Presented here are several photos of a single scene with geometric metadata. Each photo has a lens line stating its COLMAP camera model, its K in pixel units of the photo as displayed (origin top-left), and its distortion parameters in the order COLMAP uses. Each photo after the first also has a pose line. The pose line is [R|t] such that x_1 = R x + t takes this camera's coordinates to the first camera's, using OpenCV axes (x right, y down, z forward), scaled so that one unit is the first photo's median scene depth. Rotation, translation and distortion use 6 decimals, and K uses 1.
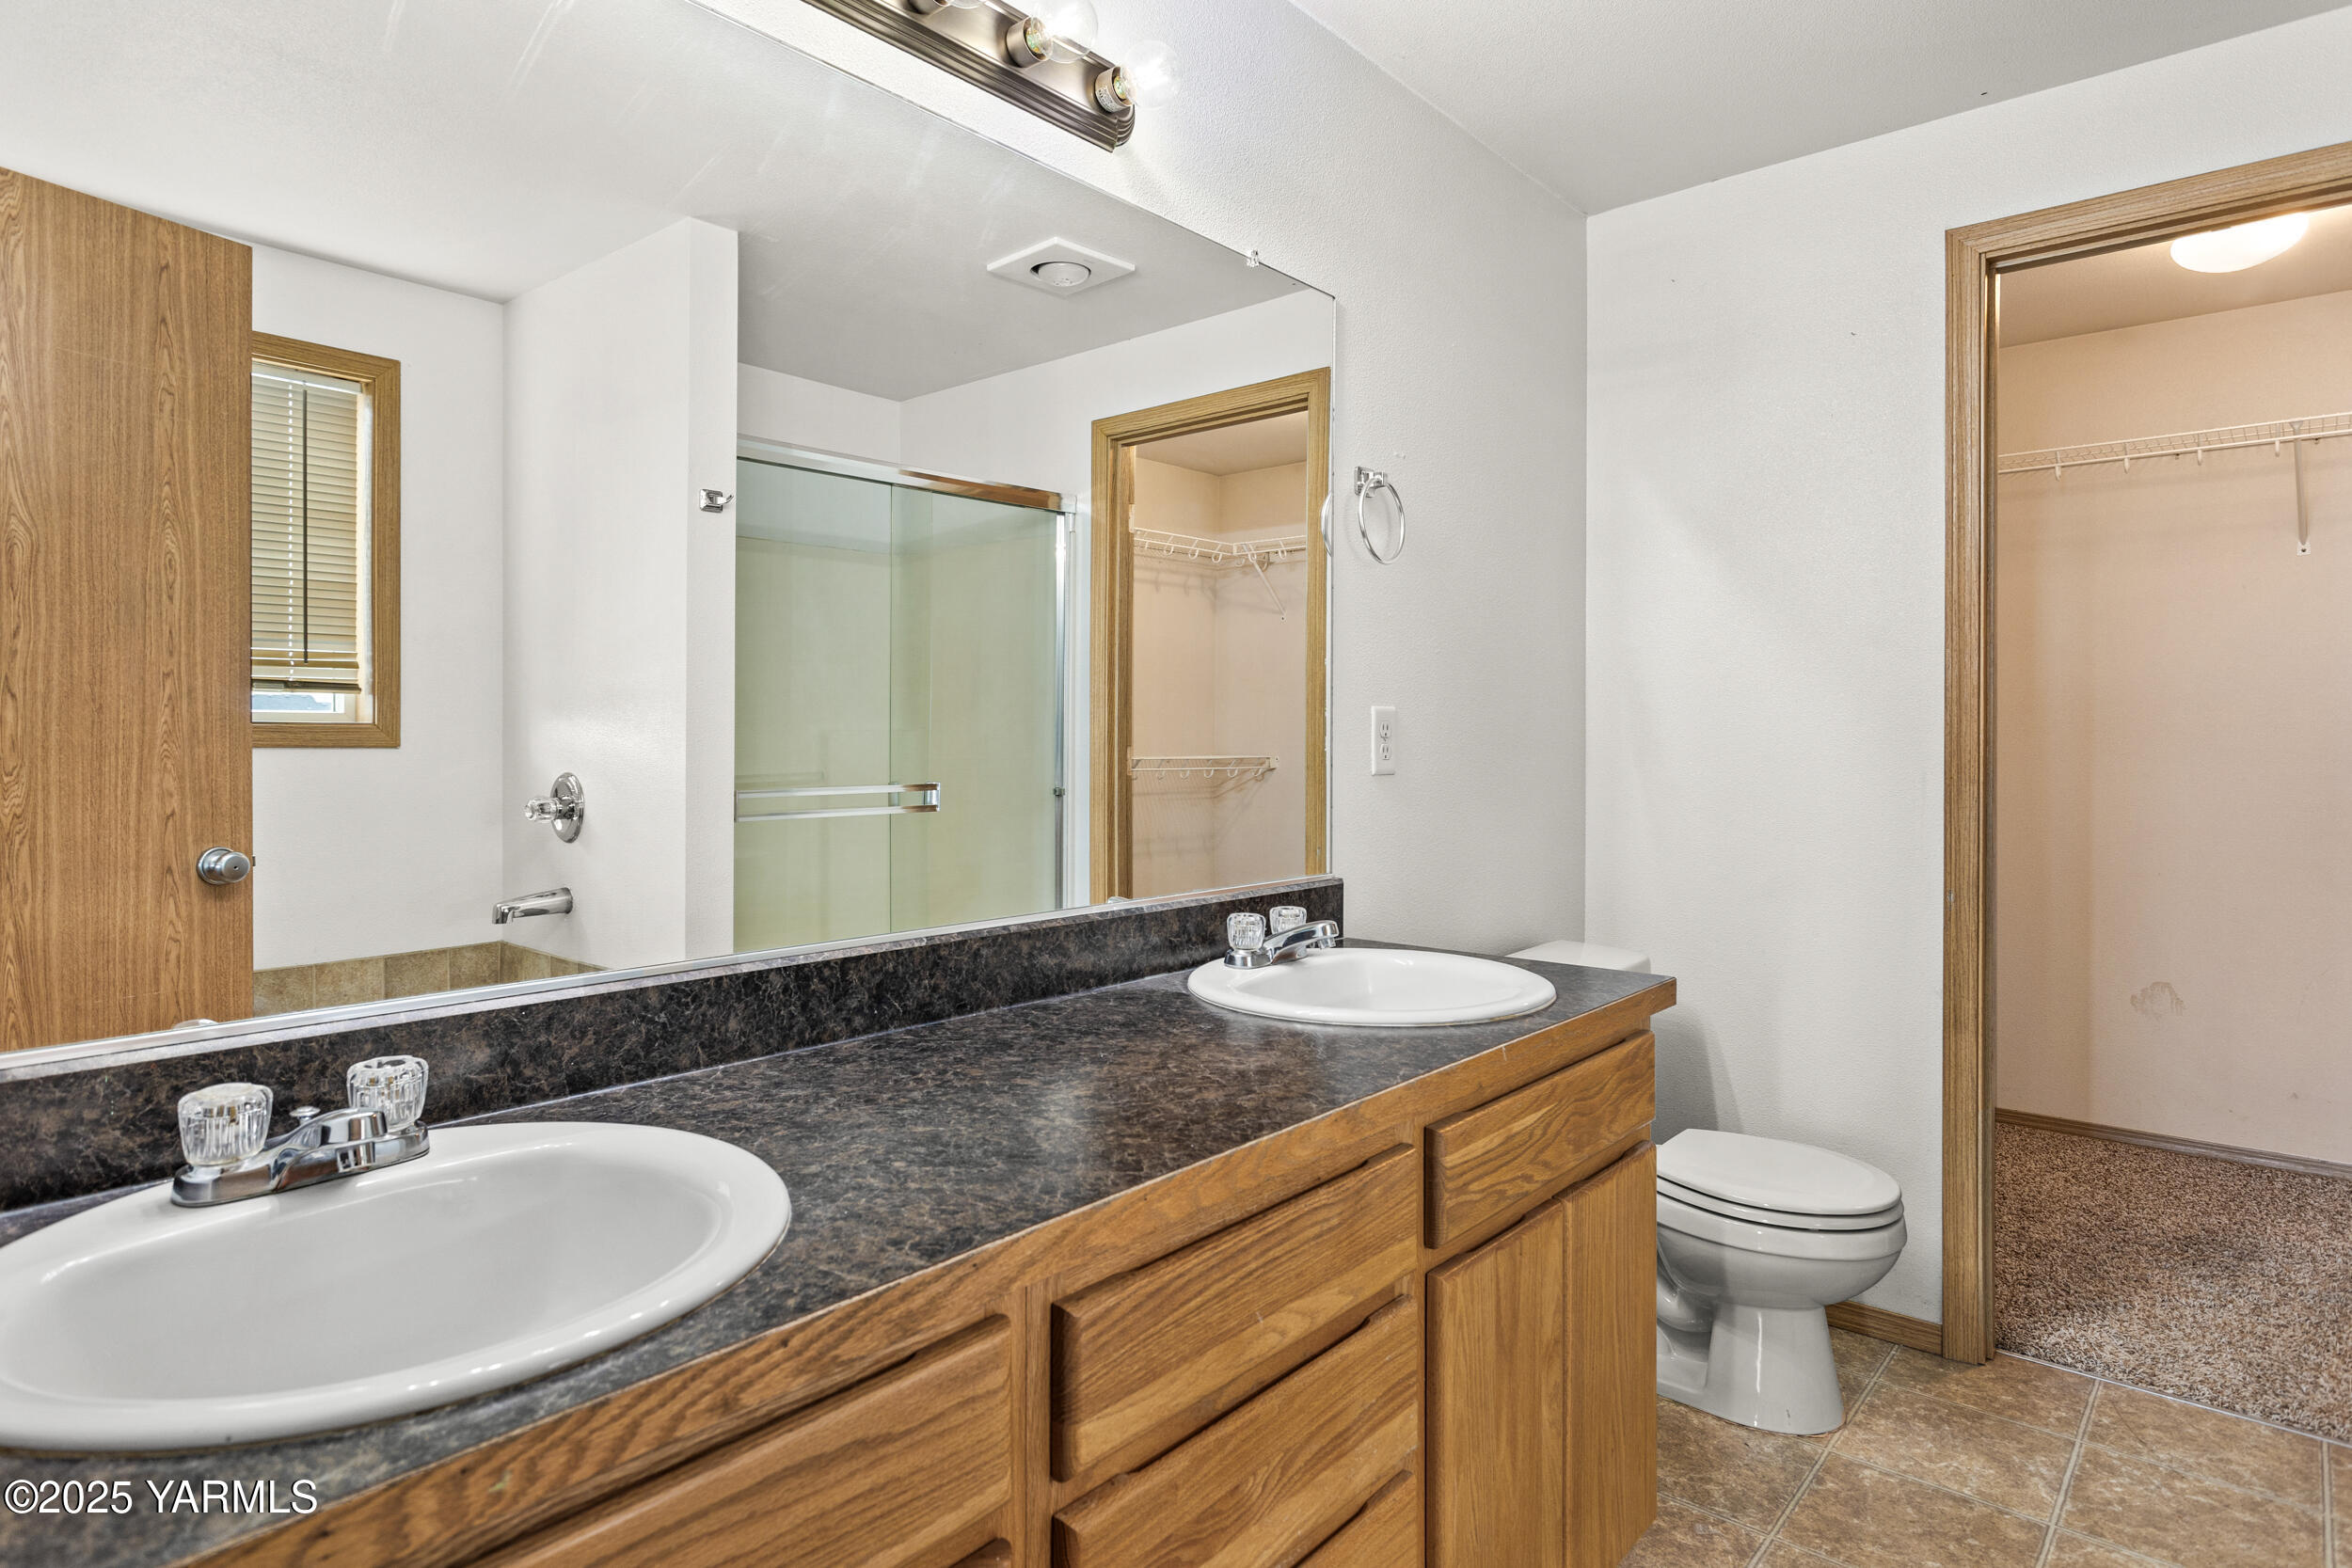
lens RADIAL K [[1277.8, 0, 1169.5], [0, 1277.8, 768.5], [0, 0, 1]] dist [-0.005867, 0.005836]
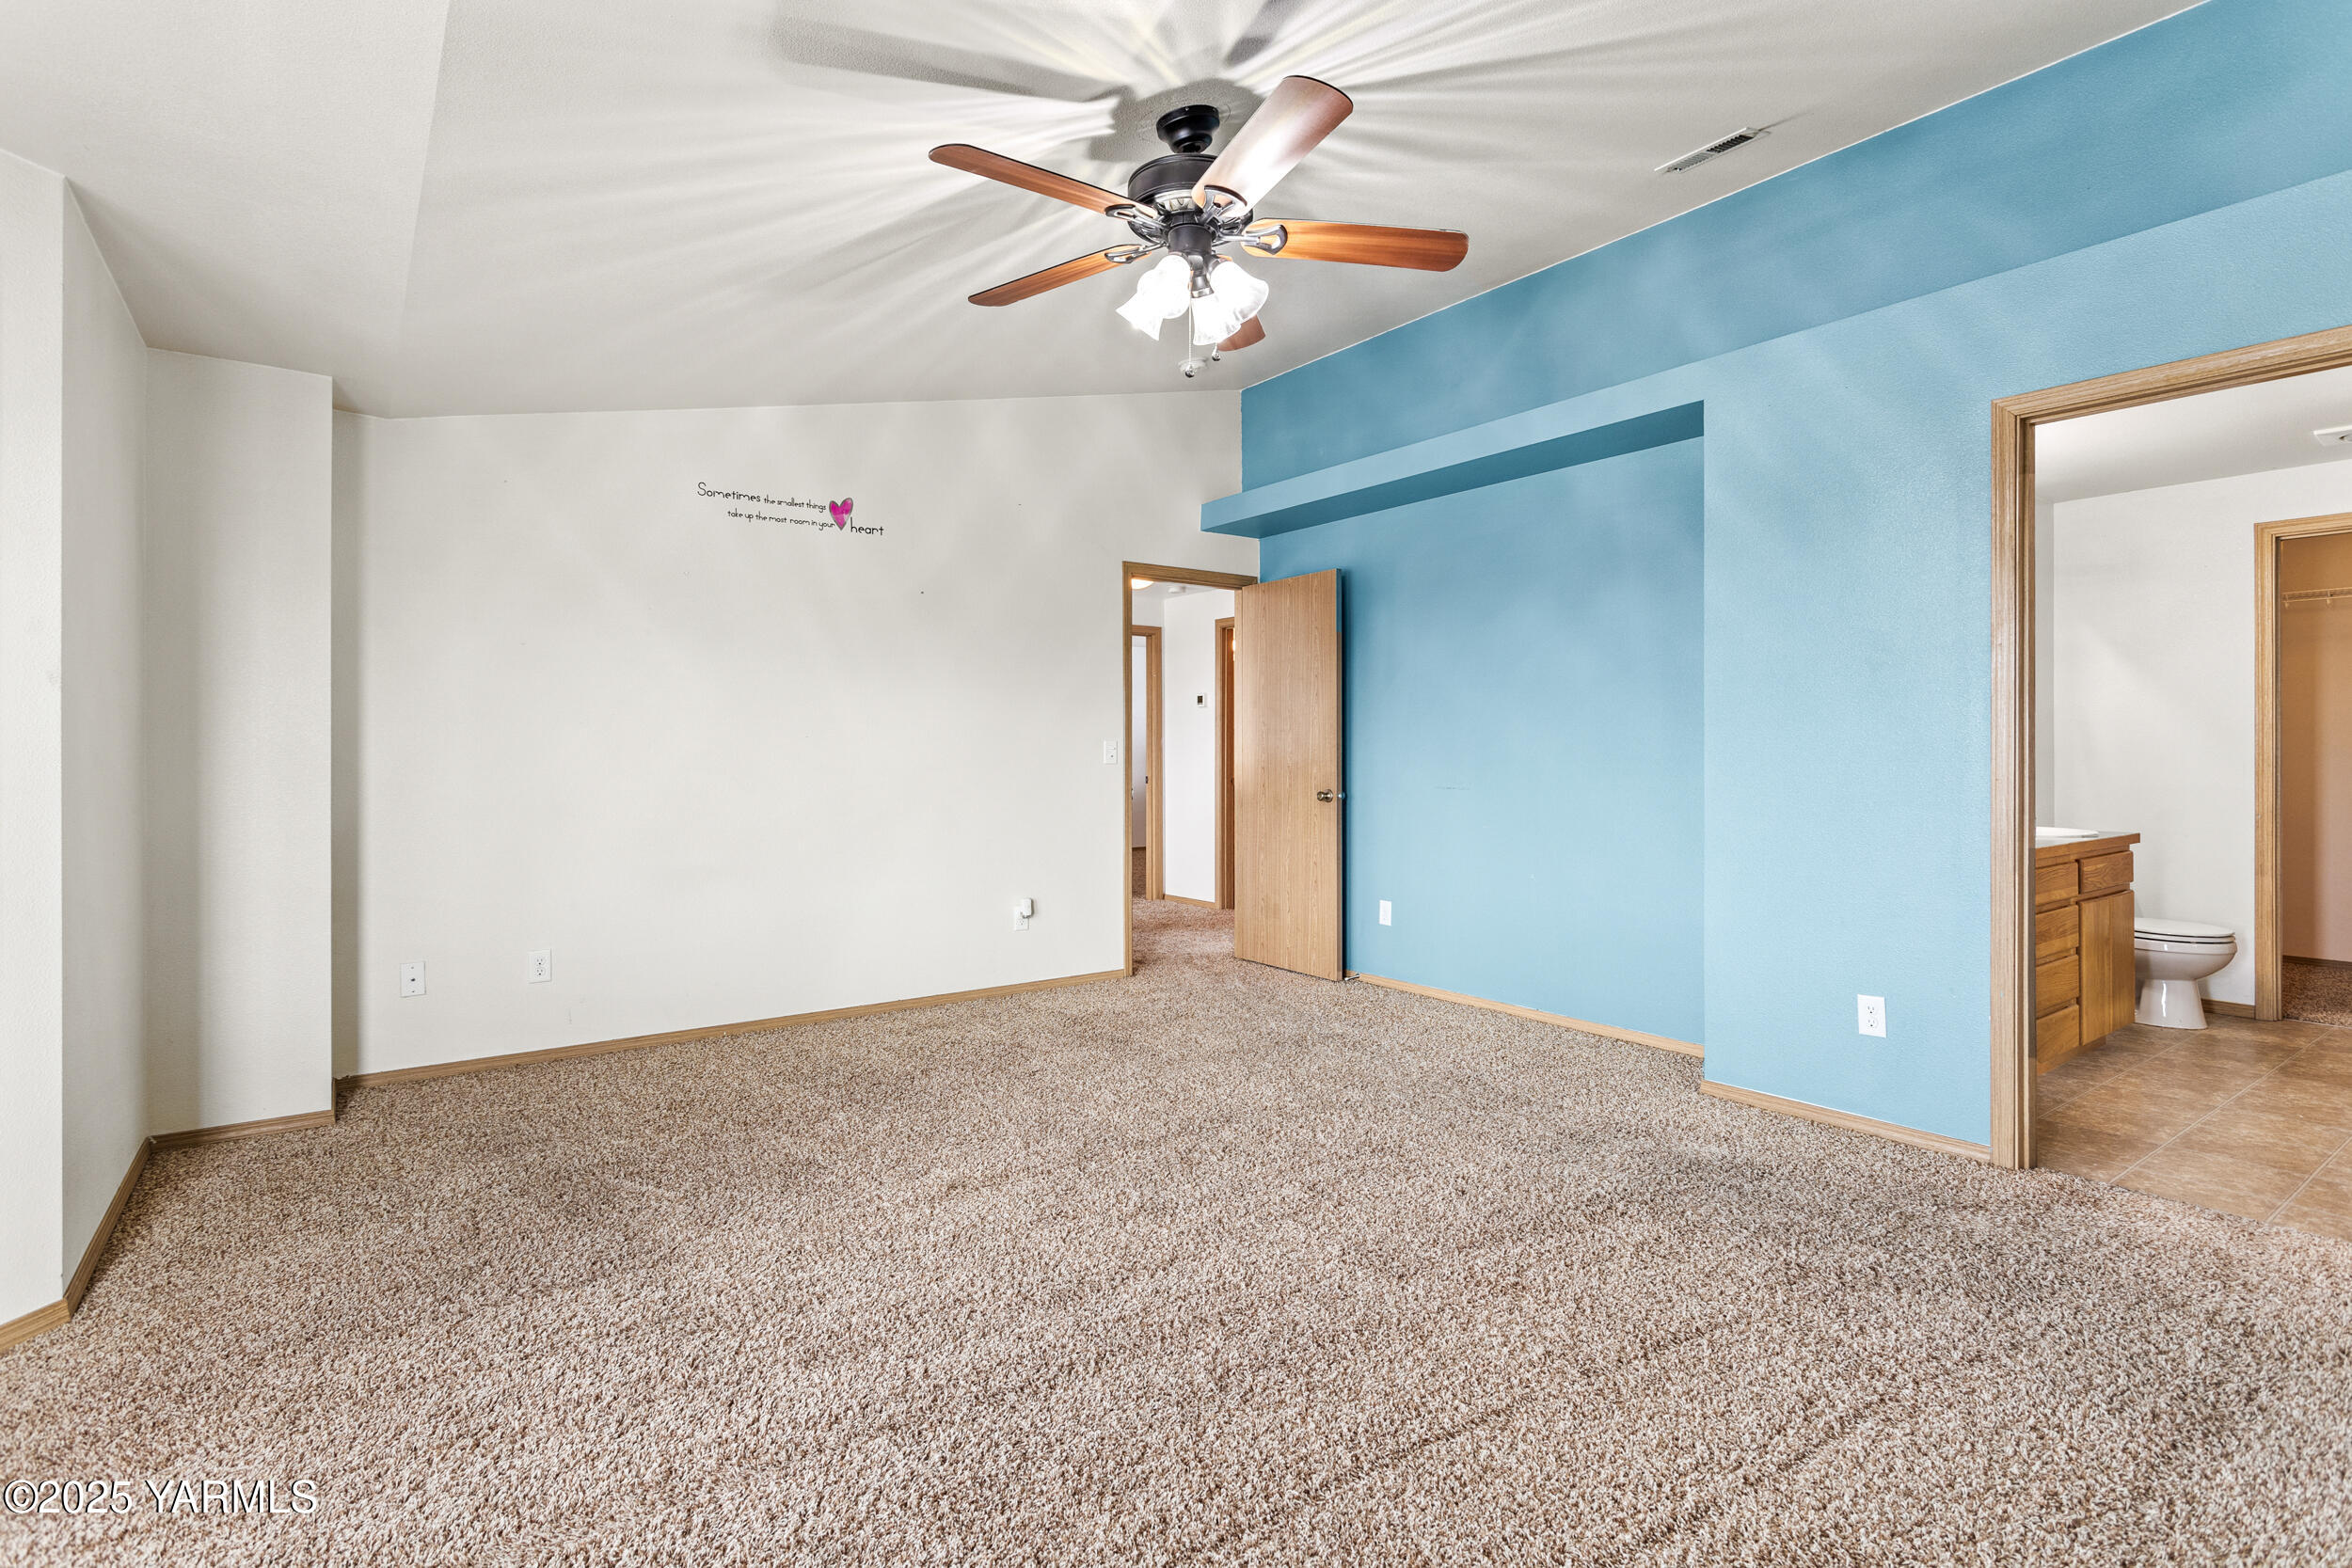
lens RADIAL K [[1121.7, 0, 1169.3], [0, 1121.7, 769.4], [0, 0, 1]] dist [0.003560, 0.000482]
pose [[0.972596, -0.002000, -0.232493, -0.927951], [0.000669, 0.999983, -0.005800, 0.025860], [0.232500, 0.005486, 0.972581, -1.609529]]
